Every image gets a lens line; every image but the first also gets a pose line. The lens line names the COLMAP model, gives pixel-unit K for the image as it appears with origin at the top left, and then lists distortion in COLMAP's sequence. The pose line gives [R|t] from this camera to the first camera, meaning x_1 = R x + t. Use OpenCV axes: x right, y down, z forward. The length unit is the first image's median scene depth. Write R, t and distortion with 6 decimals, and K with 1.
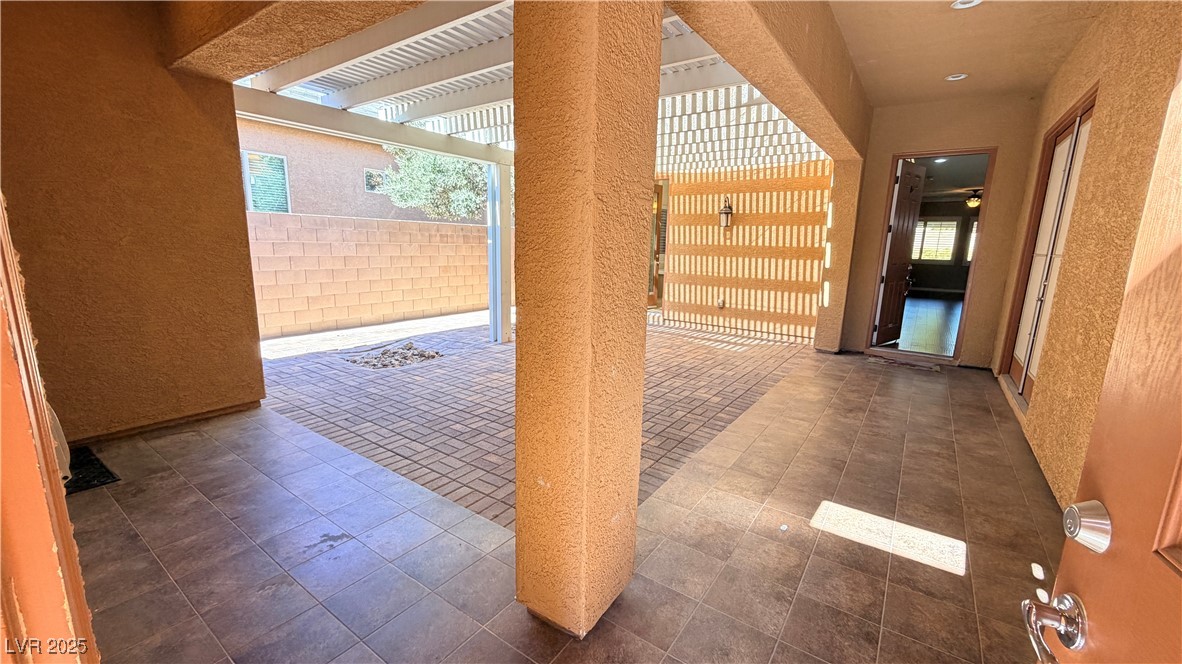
lens RADIAL K [[474.2, 0, 585.6], [0, 474.2, 337.7], [0, 0, 1]] dist [-0.018176, 0.000148]
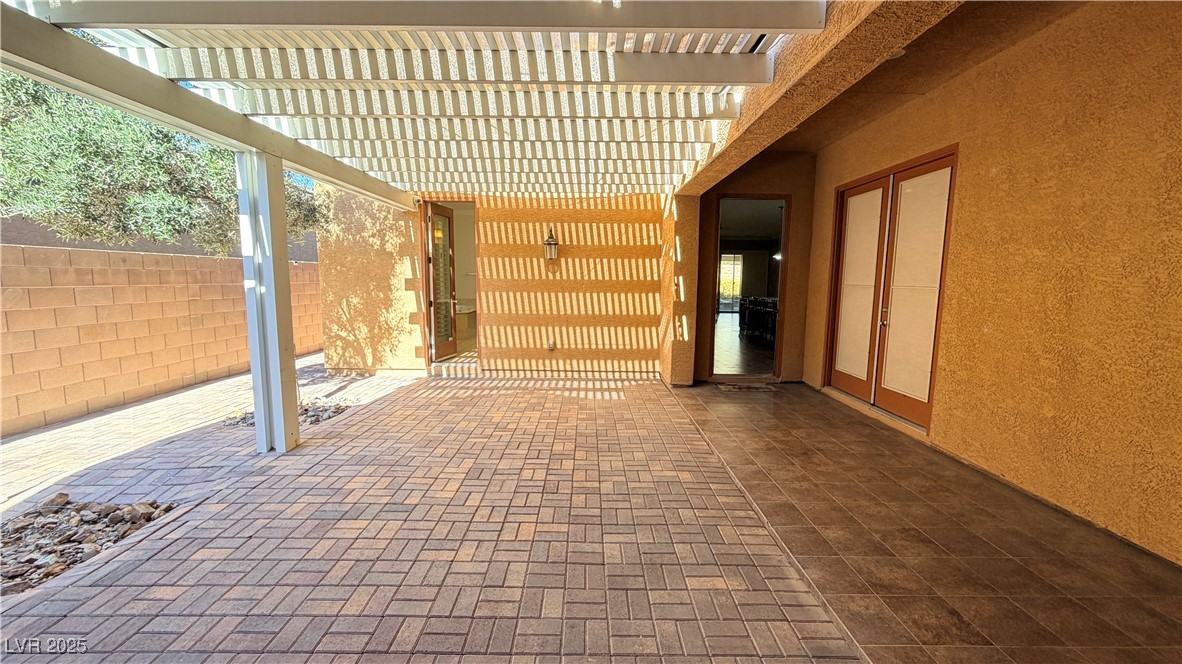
lens RADIAL K [[473.3, 0, 586.6], [0, 473.3, 333.6], [0, 0, 1]] dist [0.000330, 0.000015]
pose [[0.800193, -0.088945, 0.593110, -0.198445], [0.125119, 0.991939, -0.020049, -0.071416], [-0.586546, 0.090252, 0.804872, 0.263250]]
